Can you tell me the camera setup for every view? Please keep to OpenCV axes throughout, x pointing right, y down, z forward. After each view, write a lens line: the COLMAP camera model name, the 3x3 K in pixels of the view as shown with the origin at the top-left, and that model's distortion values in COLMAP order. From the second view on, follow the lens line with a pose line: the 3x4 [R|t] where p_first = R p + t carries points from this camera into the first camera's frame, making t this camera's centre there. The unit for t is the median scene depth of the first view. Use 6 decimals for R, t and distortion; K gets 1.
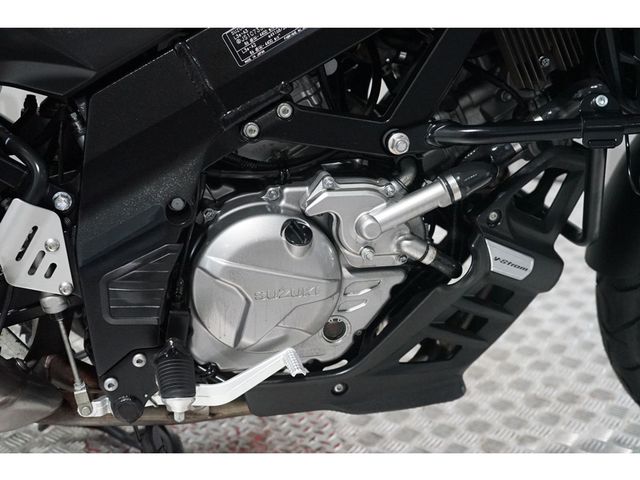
lens RADIAL K [[926.9, 0, 320.0], [0, 926.9, 240.0], [0, 0, 1]] dist [-0.003934, -0.004179]
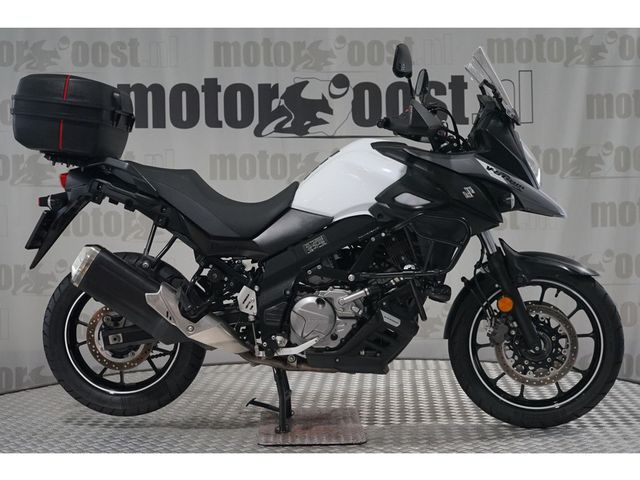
lens RADIAL K [[1033.6, 0, 320.0], [0, 1033.6, 240.0], [0, 0, 1]] dist [0.016625, 0.083870]
pose [[0.967798, 0.020727, -0.250875, 0.924170], [-0.090133, 0.959062, -0.268469, 0.796271], [0.235040, 0.282436, 0.930046, -2.620848]]
